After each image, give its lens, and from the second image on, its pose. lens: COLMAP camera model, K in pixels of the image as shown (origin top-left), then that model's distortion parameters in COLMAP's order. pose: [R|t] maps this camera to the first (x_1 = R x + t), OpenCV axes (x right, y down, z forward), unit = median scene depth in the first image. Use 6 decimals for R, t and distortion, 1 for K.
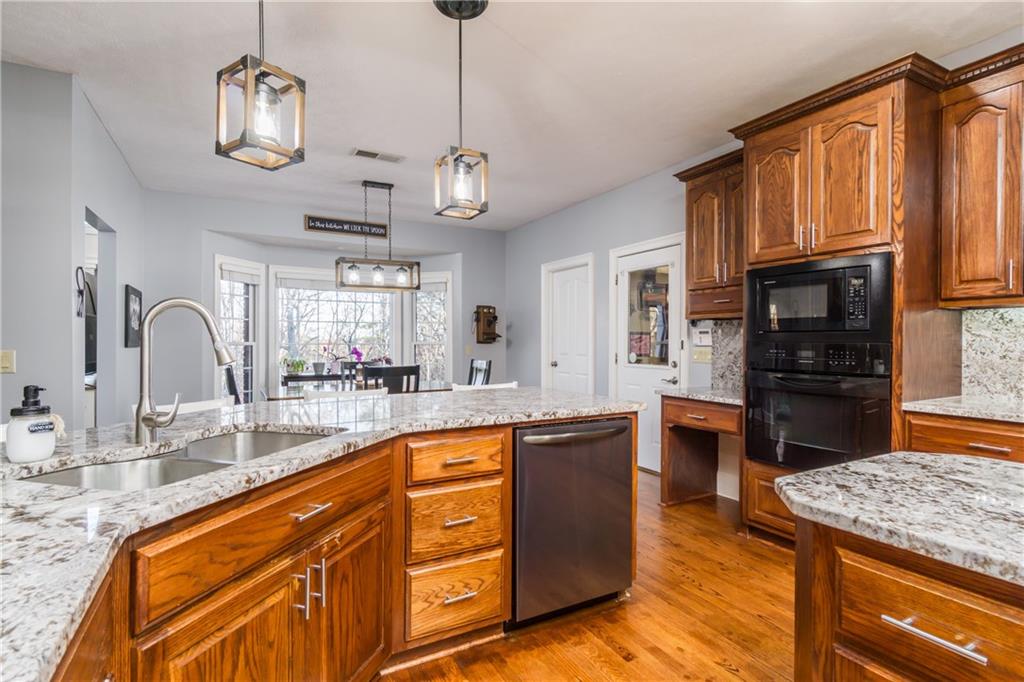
lens RADIAL K [[508.3, 0, 509.2], [0, 508.3, 341.0], [0, 0, 1]] dist [0.004912, 0.000255]
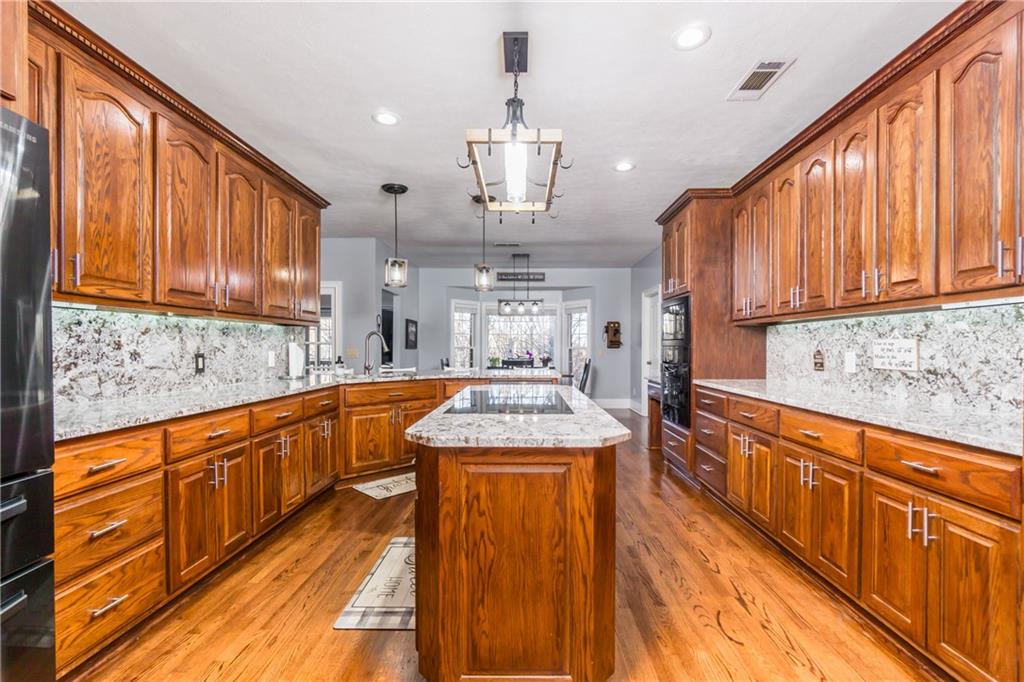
lens RADIAL K [[448.6, 0, 515.3], [0, 448.6, 345.5], [0, 0, 1]] dist [-0.001792, 0.000872]
pose [[0.866134, 0.000385, -0.499812, 0.510467], [-0.002149, 0.999993, -0.002954, 0.003308], [0.499808, 0.003632, 0.866129, -0.342709]]
